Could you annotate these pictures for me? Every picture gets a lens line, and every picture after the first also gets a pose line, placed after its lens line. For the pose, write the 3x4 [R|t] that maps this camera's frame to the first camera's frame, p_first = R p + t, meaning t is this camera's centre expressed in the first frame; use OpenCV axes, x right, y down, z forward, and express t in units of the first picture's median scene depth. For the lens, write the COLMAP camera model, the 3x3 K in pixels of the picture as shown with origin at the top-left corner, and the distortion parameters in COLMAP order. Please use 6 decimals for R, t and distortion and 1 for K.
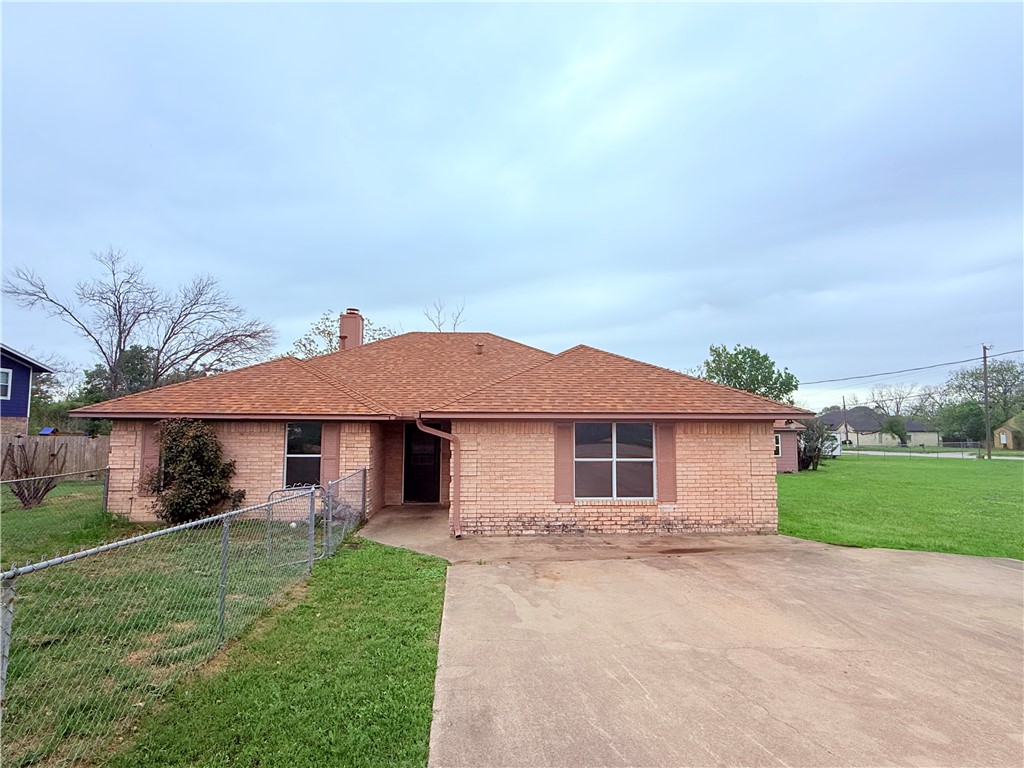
lens RADIAL K [[523.0, 0, 508.1], [0, 523.0, 384.2], [0, 0, 1]] dist [-0.000101, -0.000359]
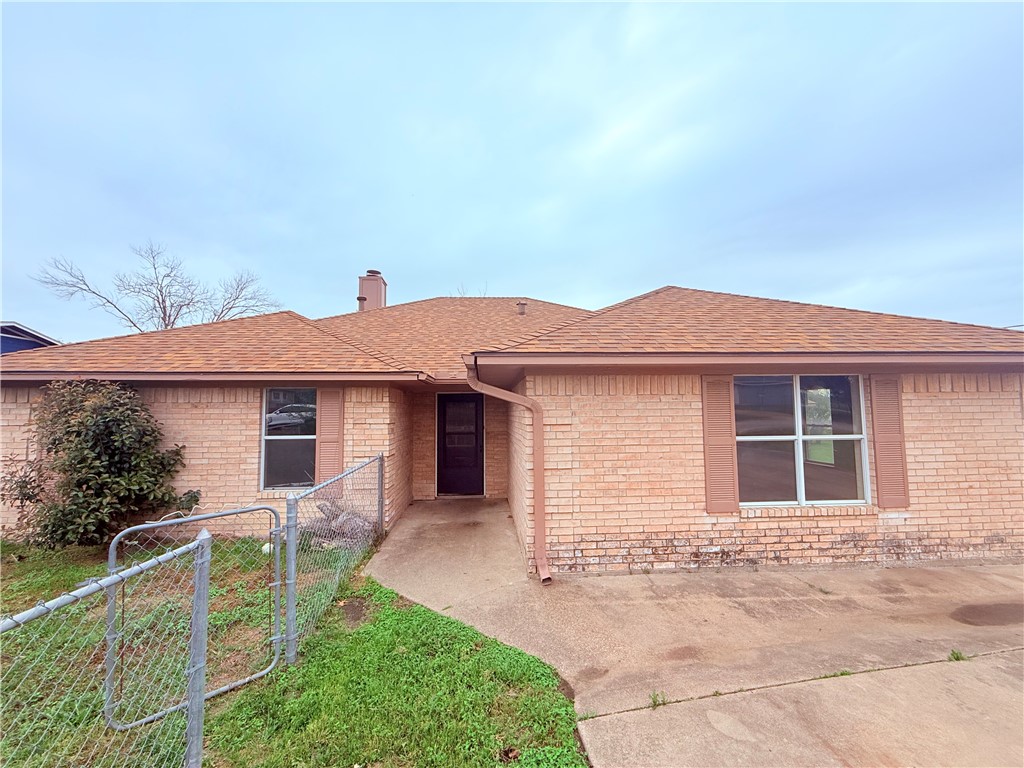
lens RADIAL K [[405.8, 0, 507.3], [0, 405.8, 384.1], [0, 0, 1]] dist [-0.000117, -0.000157]
pose [[0.999916, -0.012981, -0.000230, -0.124545], [0.012983, 0.999821, 0.013773, 0.072260], [0.000051, -0.013775, 0.999905, 0.533774]]
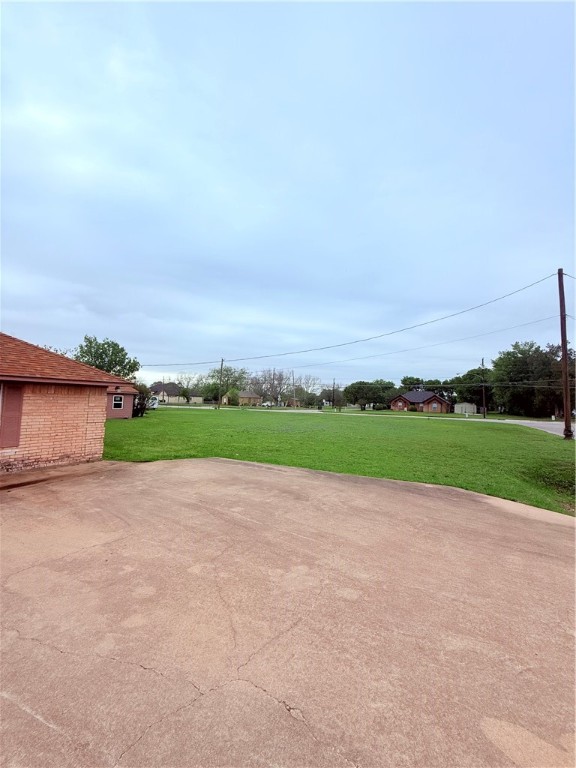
lens RADIAL K [[304.3, 0, 287.6], [0, 304.3, 380.9], [0, 0, 1]] dist [-0.000117, -0.000157]
pose [[0.576666, 0.067536, 0.814184, 0.085925], [-0.105998, 0.994339, -0.007404, 0.003845], [-0.810075, -0.082032, 0.580560, 0.058379]]
